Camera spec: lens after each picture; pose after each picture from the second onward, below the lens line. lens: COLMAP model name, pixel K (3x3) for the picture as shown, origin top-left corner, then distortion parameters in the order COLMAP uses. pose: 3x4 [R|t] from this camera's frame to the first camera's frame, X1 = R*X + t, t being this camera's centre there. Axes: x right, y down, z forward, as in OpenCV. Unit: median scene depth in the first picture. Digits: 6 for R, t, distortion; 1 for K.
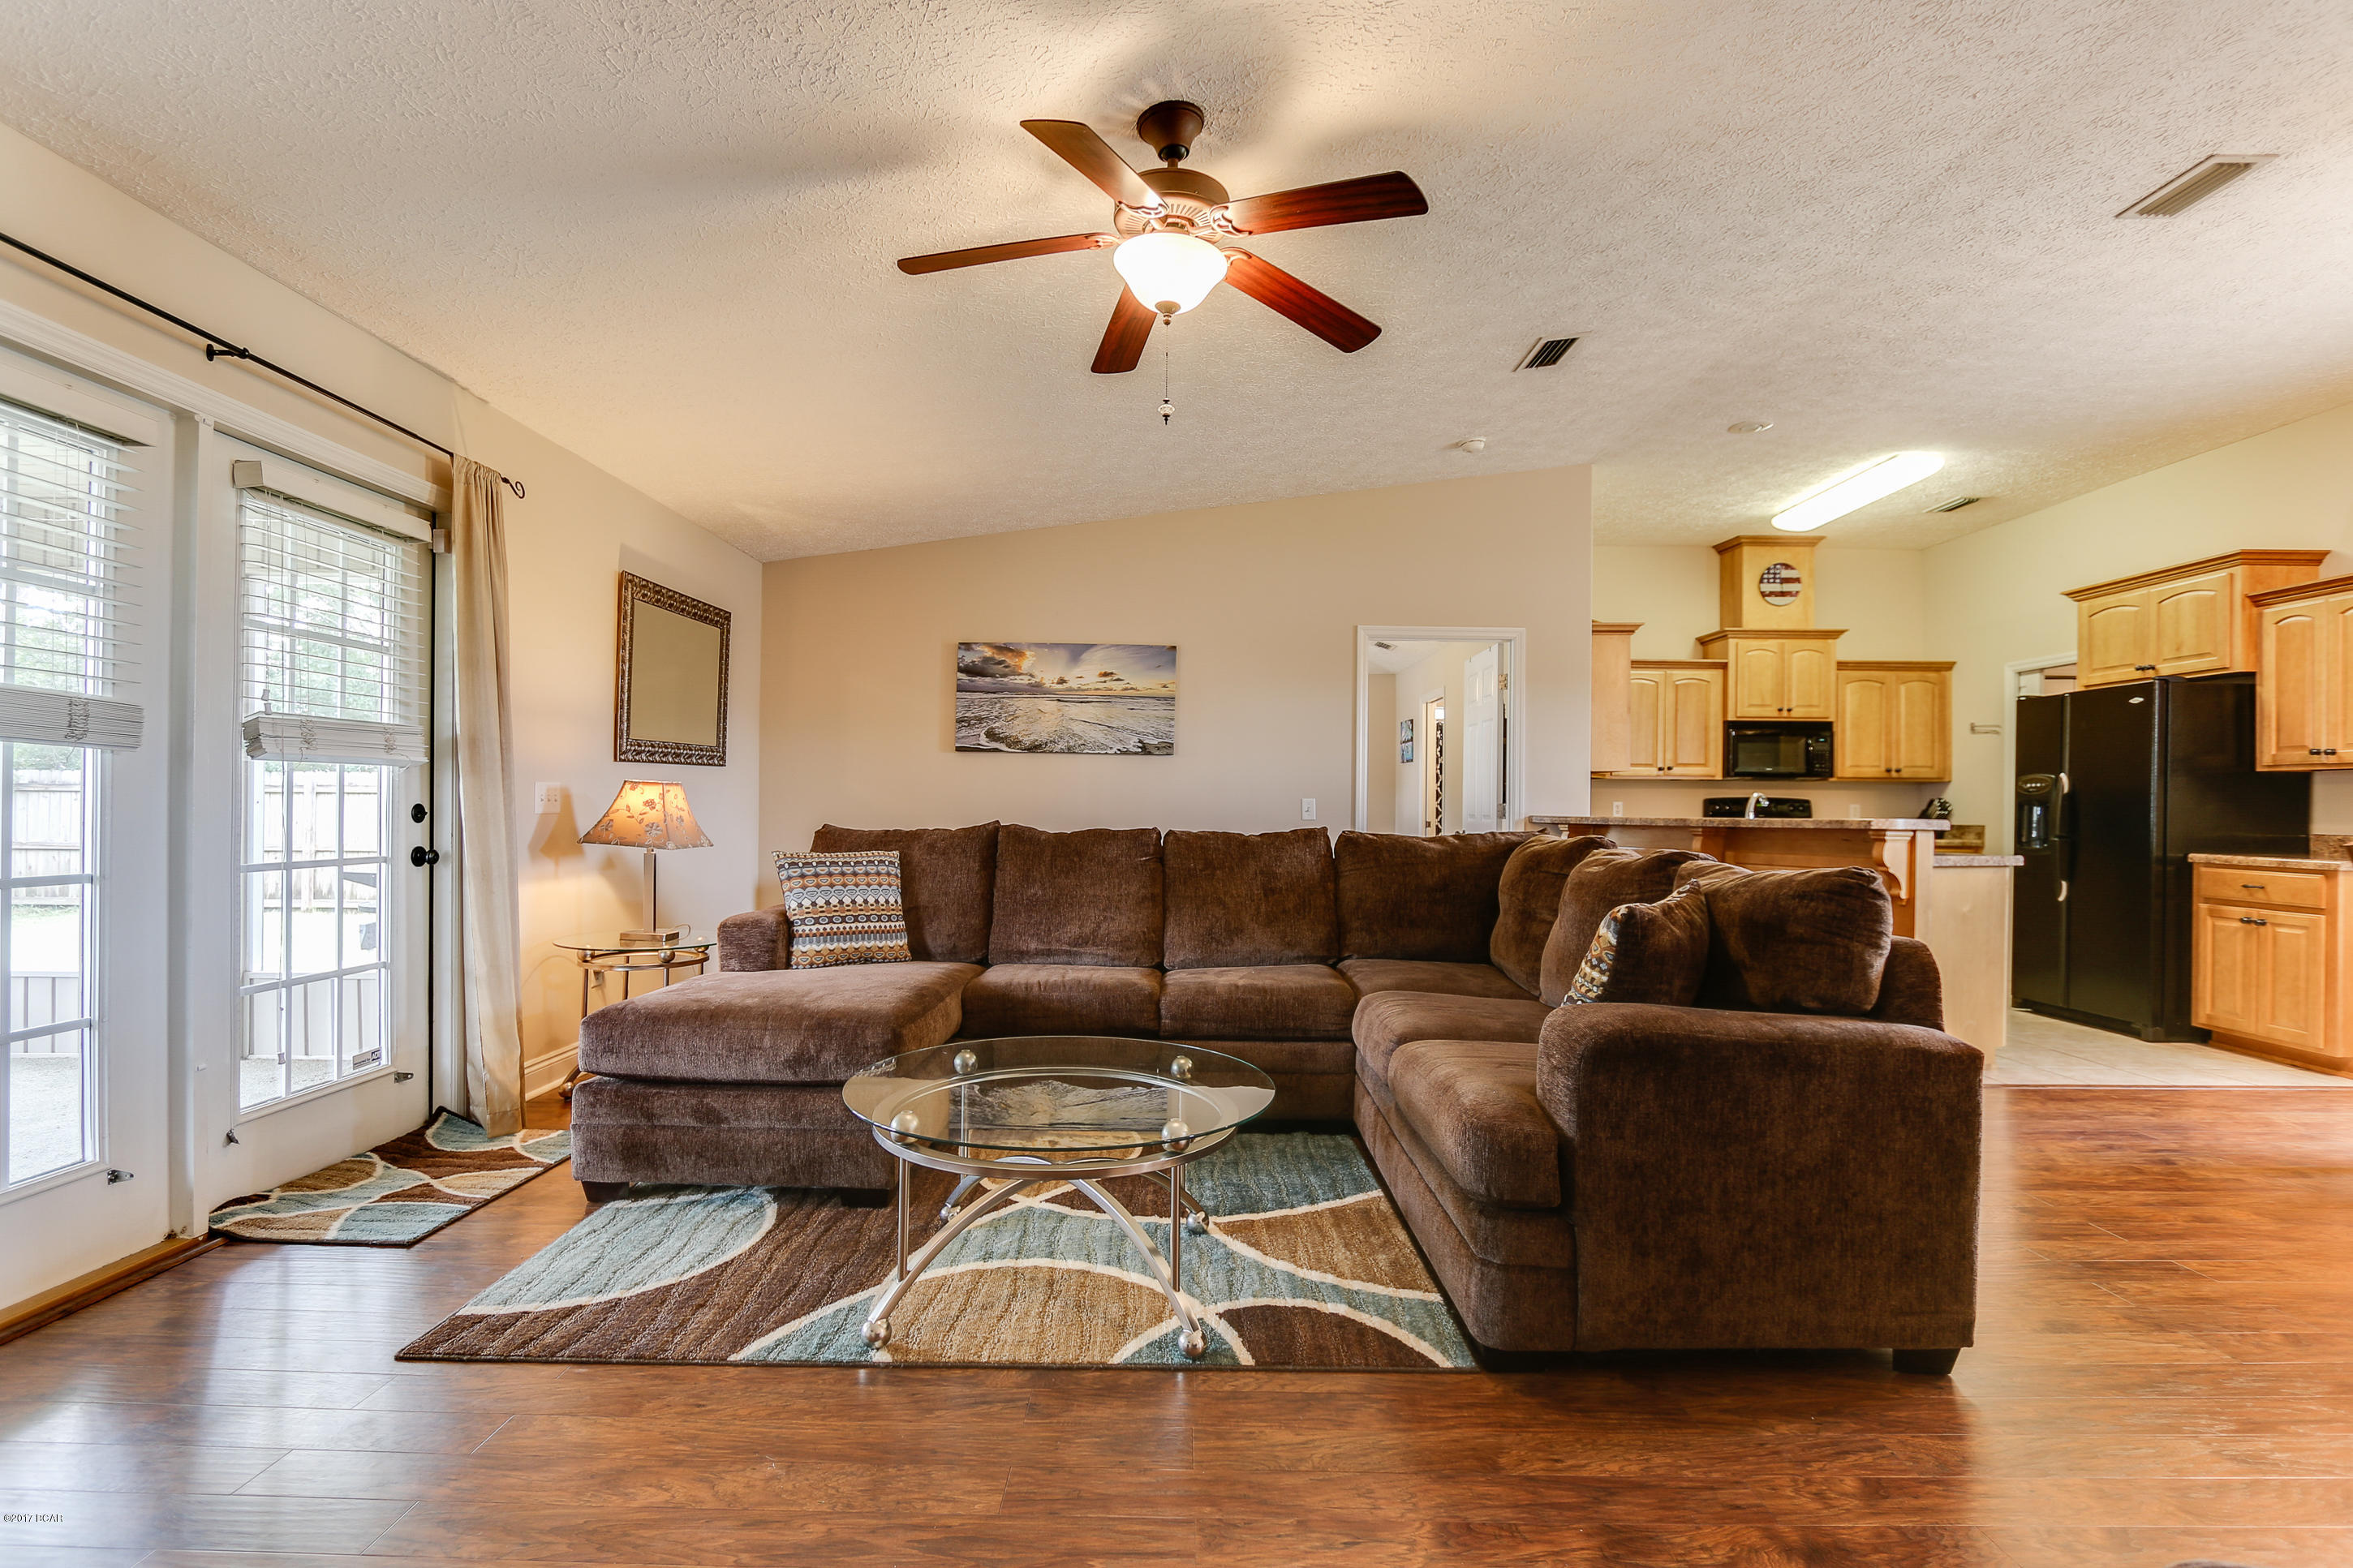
lens RADIAL K [[1095.2, 0, 1171.5], [0, 1095.2, 807.0], [0, 0, 1]] dist [-0.015872, 0.000869]
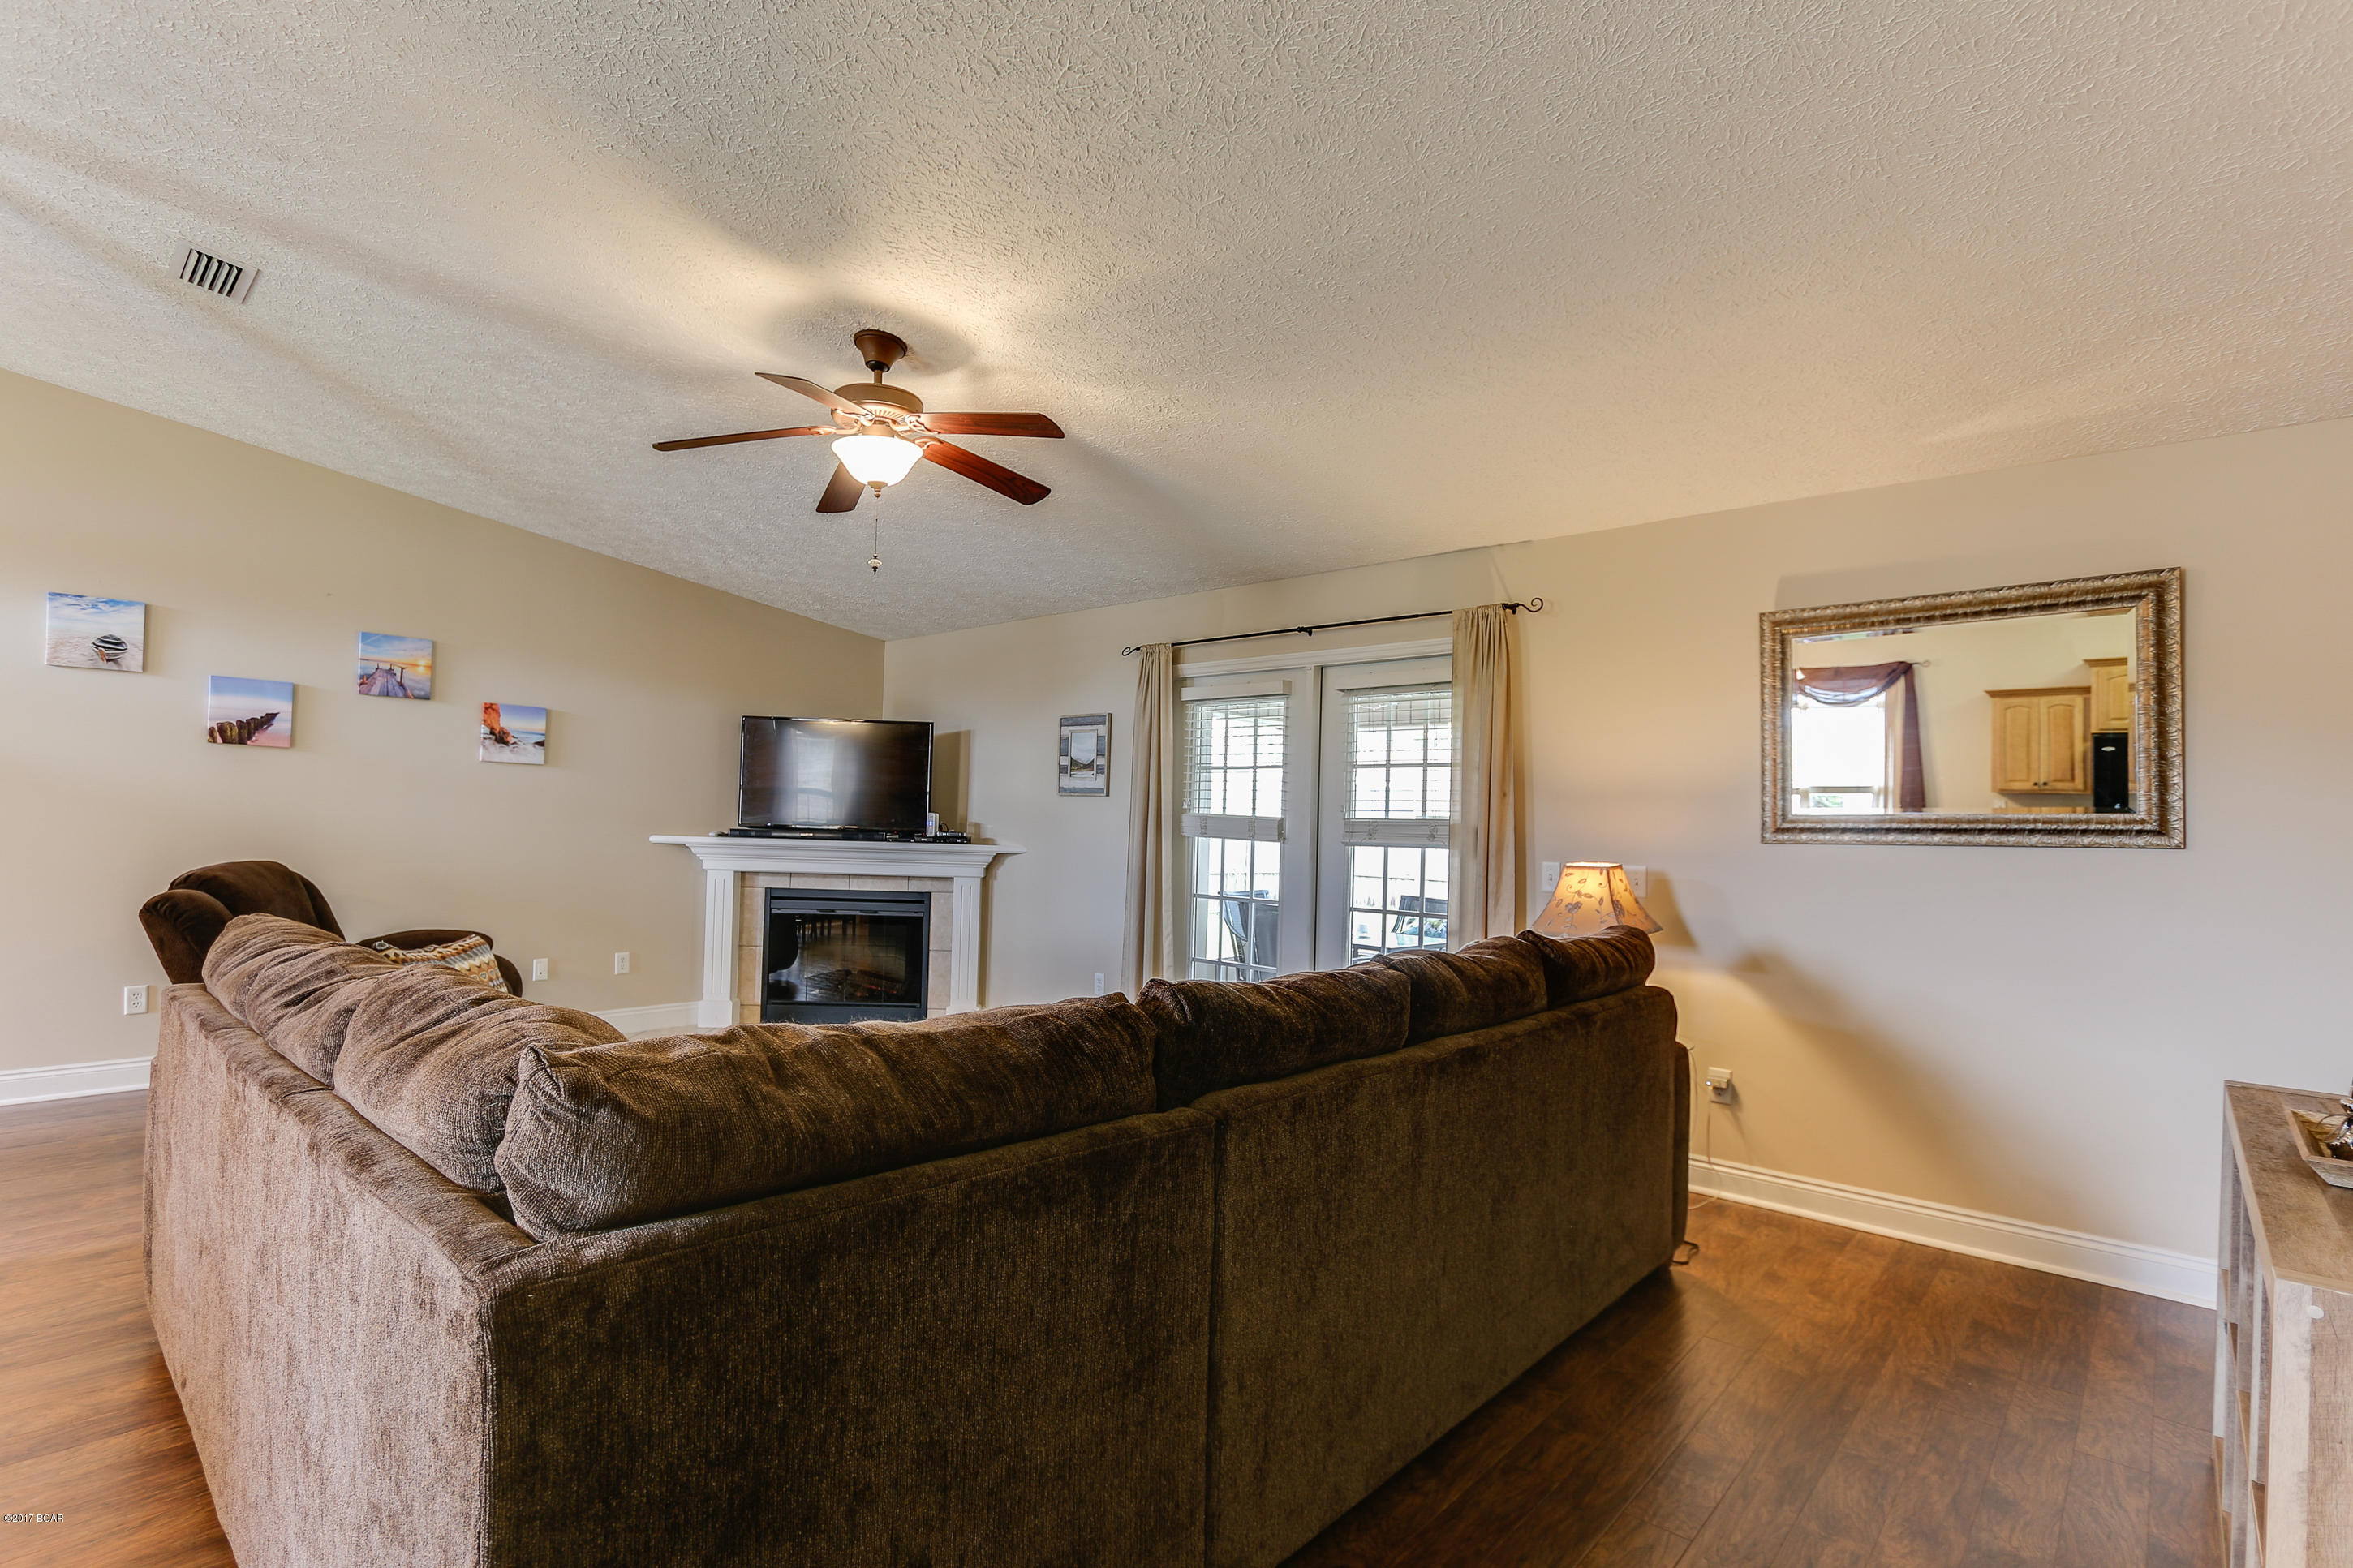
lens RADIAL K [[1117.2, 0, 1173.4], [0, 1117.2, 815.7], [0, 0, 1]] dist [-0.011895, 0.000216]
pose [[-0.664317, -0.036259, -0.746571, 0.378390], [-0.037231, 0.999188, -0.015399, -0.030287], [0.746523, 0.017566, -0.665128, 1.103493]]
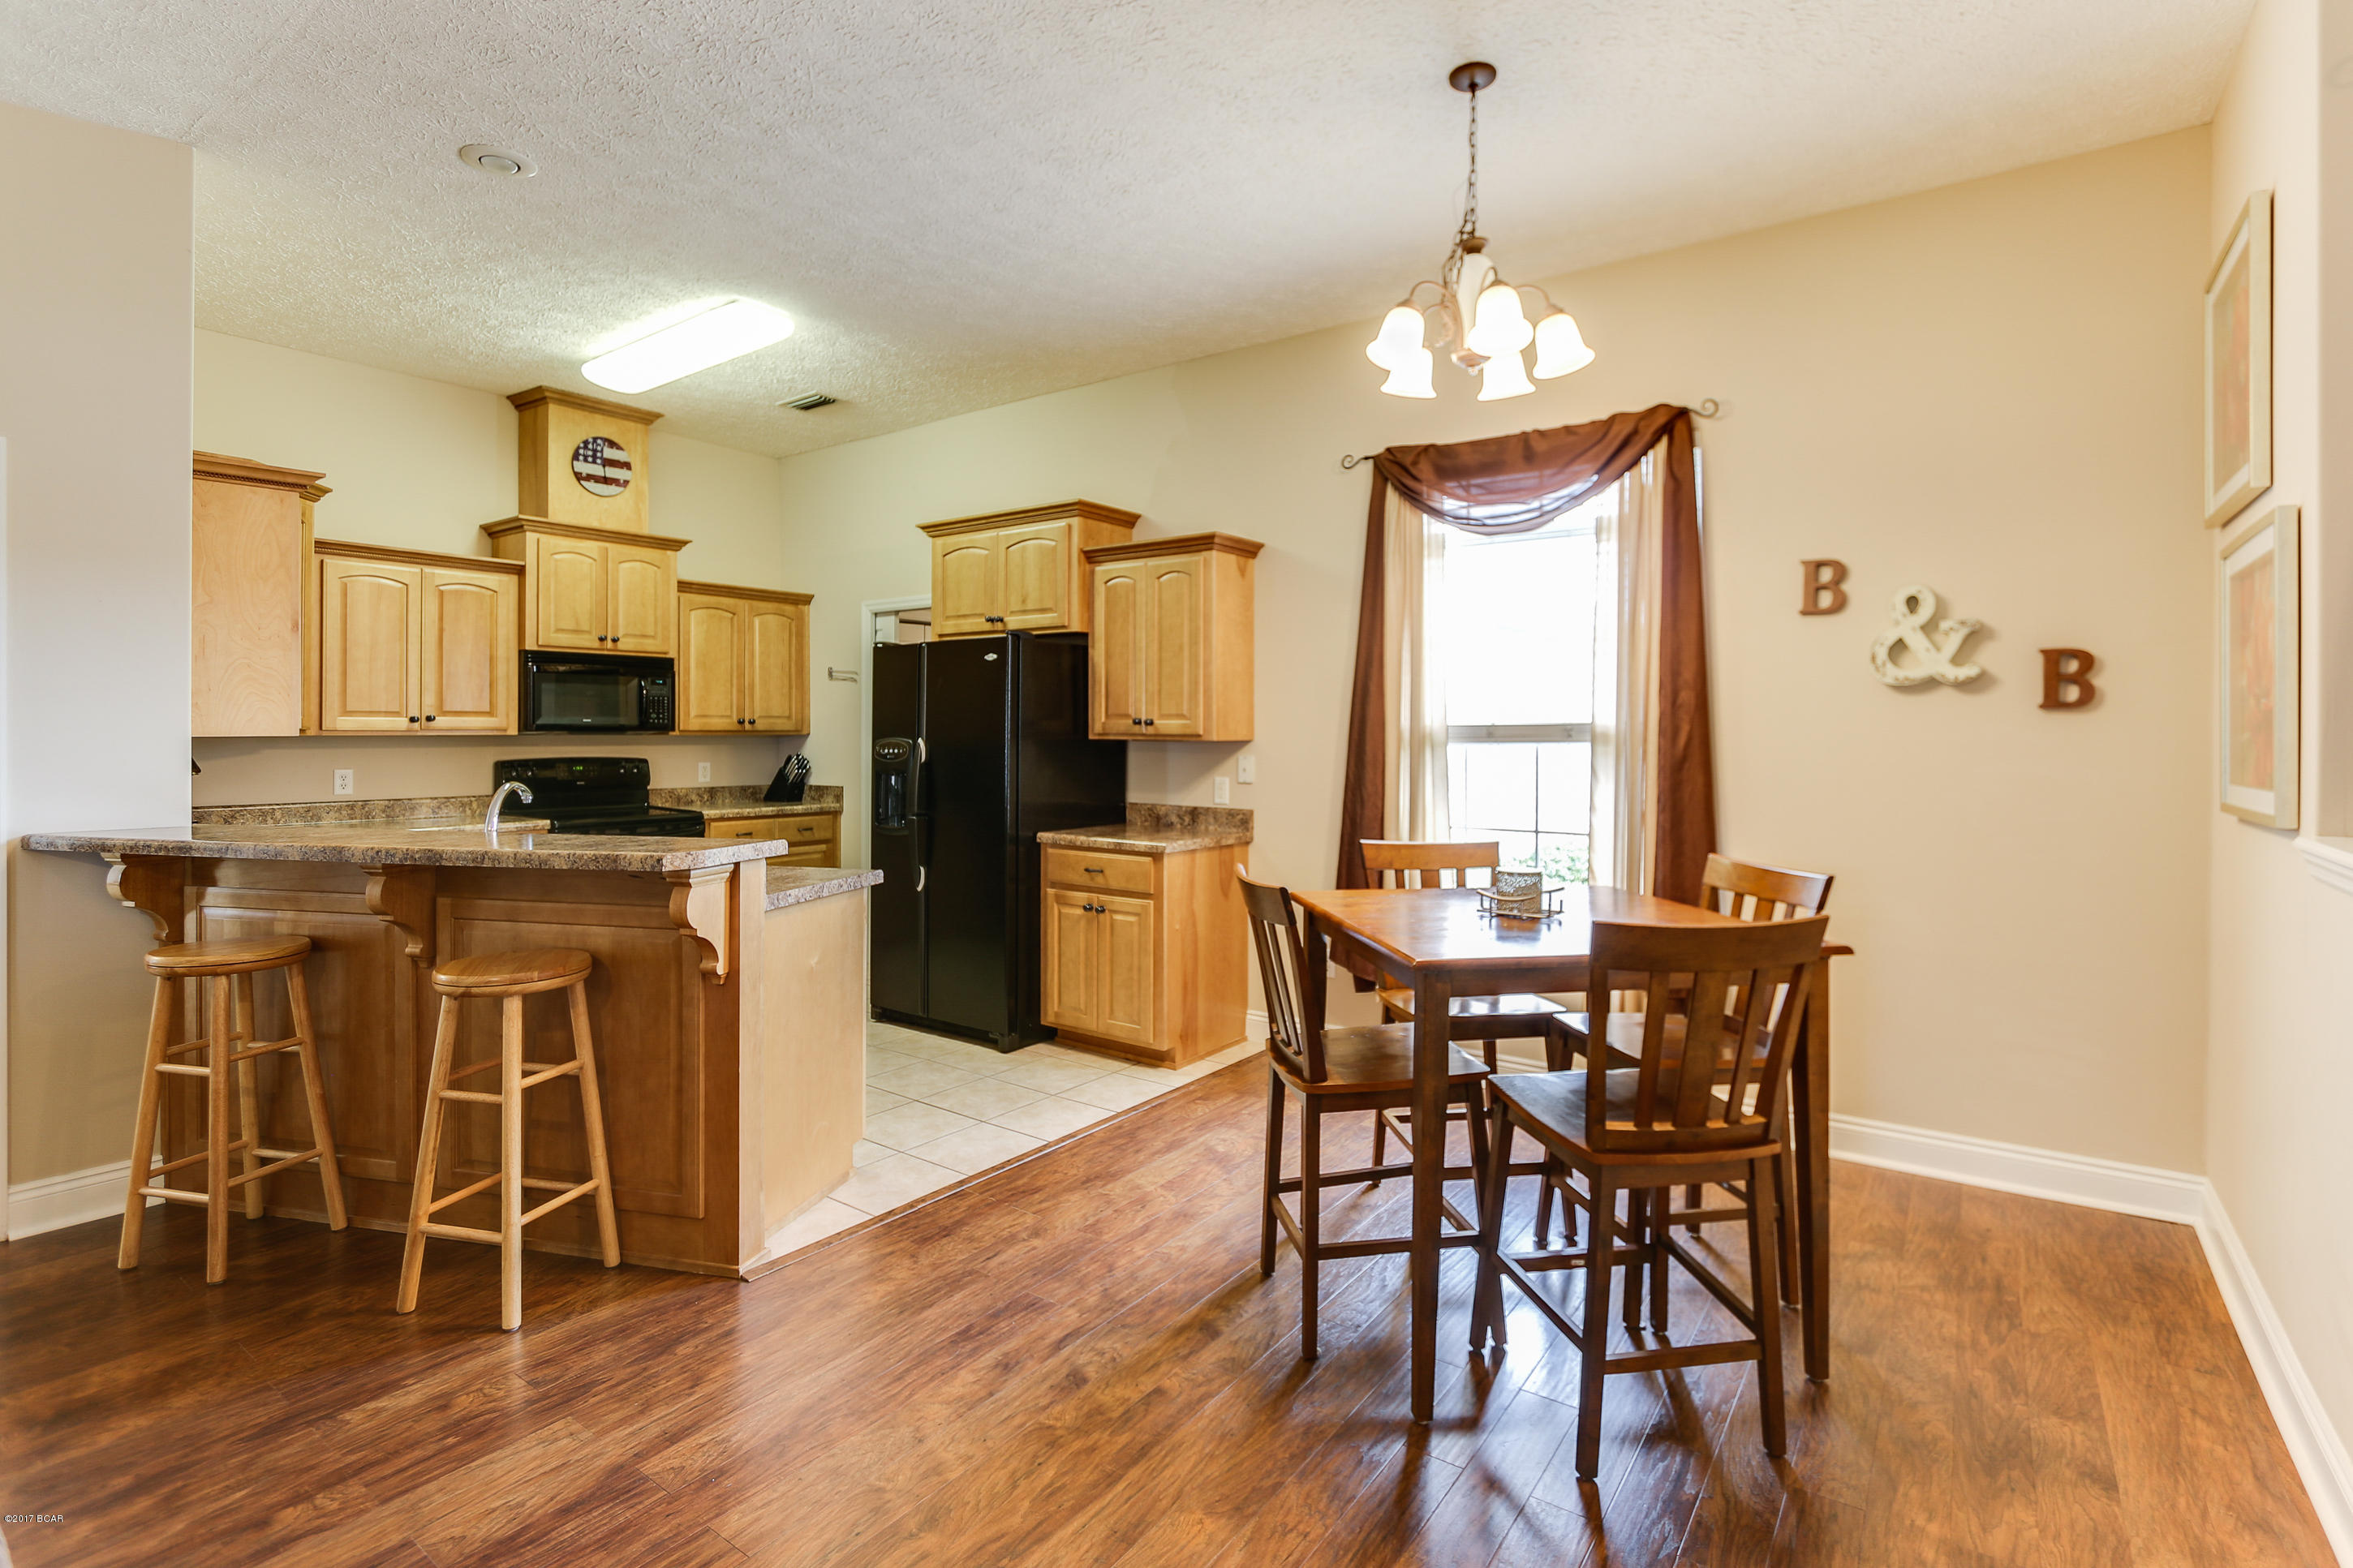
lens RADIAL K [[1103.6, 0, 1206.8], [0, 1103.6, 734.3], [0, 0, 1]] dist [-0.016503, 0.000456]
pose [[0.576060, -0.009225, 0.817356, 0.286043], [0.002732, 0.999952, 0.009360, -0.046860], [-0.817403, -0.003158, 0.576057, 0.370486]]
